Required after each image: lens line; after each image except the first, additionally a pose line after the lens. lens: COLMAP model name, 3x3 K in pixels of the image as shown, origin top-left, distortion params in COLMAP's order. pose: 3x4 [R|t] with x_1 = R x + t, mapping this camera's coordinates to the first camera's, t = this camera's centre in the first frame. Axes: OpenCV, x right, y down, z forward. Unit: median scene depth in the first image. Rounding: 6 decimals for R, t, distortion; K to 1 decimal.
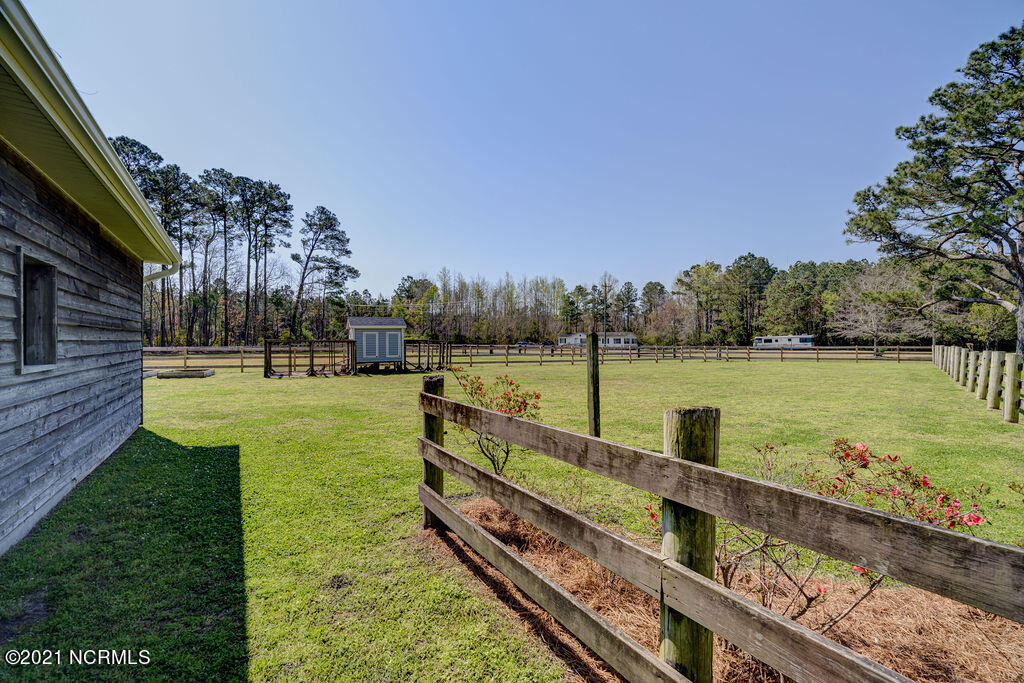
lens RADIAL K [[483.0, 0, 509.4], [0, 483.0, 345.9], [0, 0, 1]] dist [-0.000975, -0.000190]
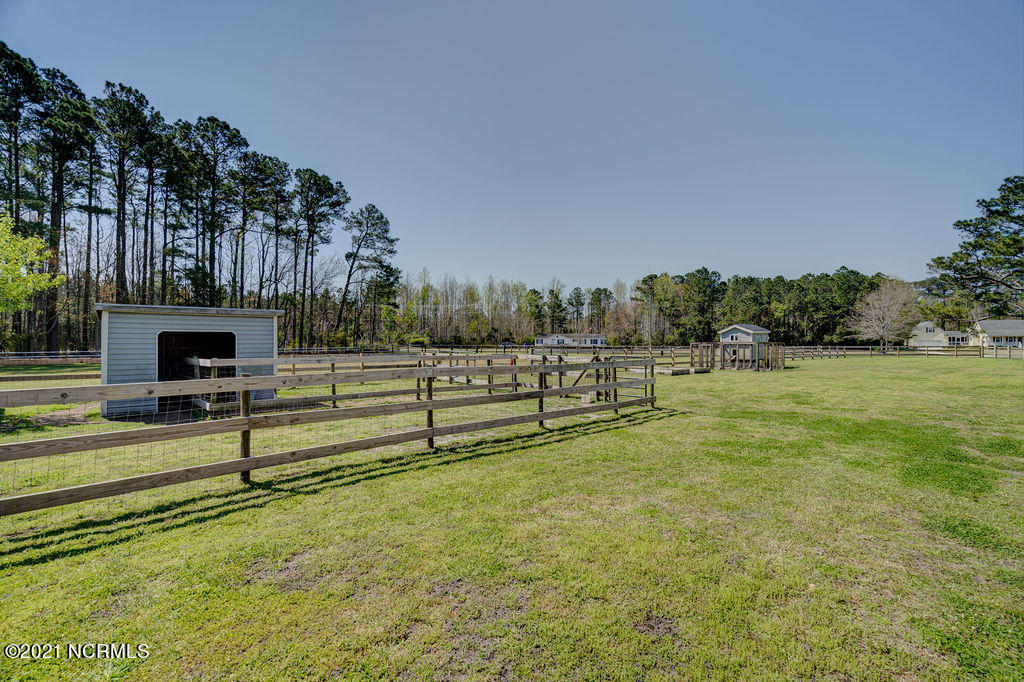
lens RADIAL K [[483.0, 0, 515.3], [0, 483.0, 341.0], [0, 0, 1]] dist [-0.000975, -0.000190]
pose [[0.962250, -0.001593, 0.272163, -0.391085], [0.004451, 0.999941, -0.009883, -0.002269], [-0.272131, 0.010721, 0.962200, -0.016053]]
